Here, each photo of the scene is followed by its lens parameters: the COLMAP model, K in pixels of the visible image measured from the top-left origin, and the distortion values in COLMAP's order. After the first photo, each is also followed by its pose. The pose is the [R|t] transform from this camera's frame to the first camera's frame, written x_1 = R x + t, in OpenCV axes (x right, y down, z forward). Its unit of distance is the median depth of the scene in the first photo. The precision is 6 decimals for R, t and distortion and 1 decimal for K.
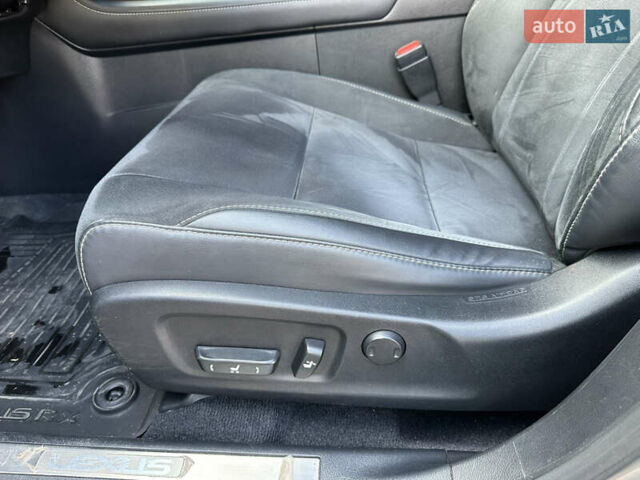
lens RADIAL K [[462.0, 0, 321.5], [0, 462.0, 244.4], [0, 0, 1]] dist [0.031936, -0.054772]
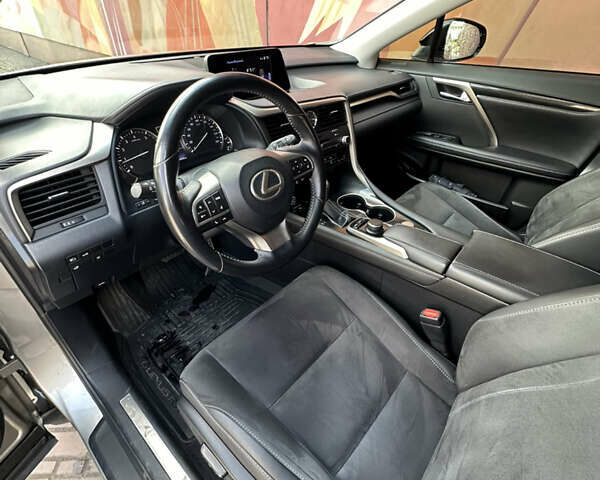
lens RADIAL K [[320.9, 0, 301.0], [0, 320.9, 240.5], [0, 0, 1]] dist [-0.004490, 0.001300]
pose [[0.782811, 0.411977, -0.466349, 0.307238], [-0.382768, 0.909687, 0.161113, -0.806054], [0.490607, 0.052383, 0.869805, -0.113737]]
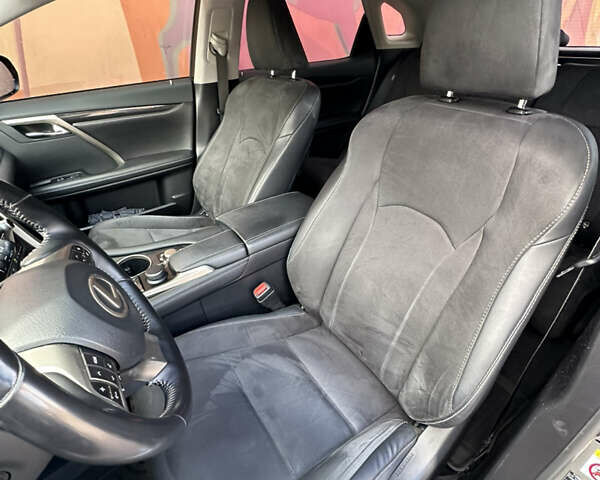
lens RADIAL K [[320.9, 0, 299.9], [0, 320.9, 238.8], [0, 0, 1]] dist [-0.004490, 0.001300]
pose [[0.790678, -0.317081, 0.523725, -0.306341], [0.332214, 0.940749, 0.068011, -0.785968], [-0.514259, 0.120214, 0.849168, -0.069761]]
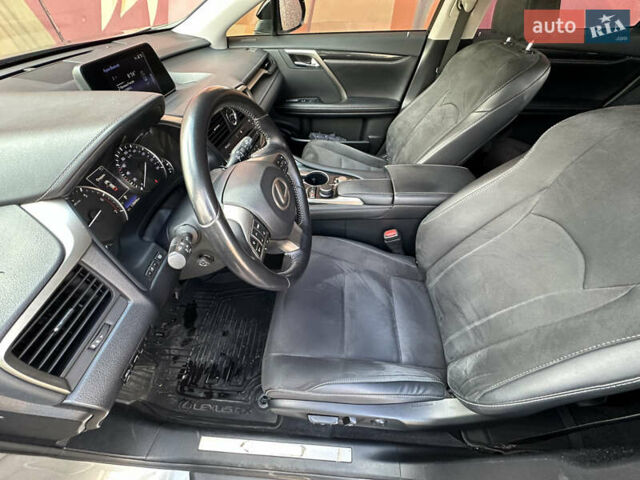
lens RADIAL K [[256.2, 0, 319.7], [0, 256.2, 240.3], [0, 0, 1]] dist [-0.001694, -0.000938]
pose [[0.999073, 0.031815, 0.029008, -0.205747], [-0.037540, 0.973609, 0.225112, -0.806873], [-0.021080, -0.225992, 0.973901, -0.150176]]
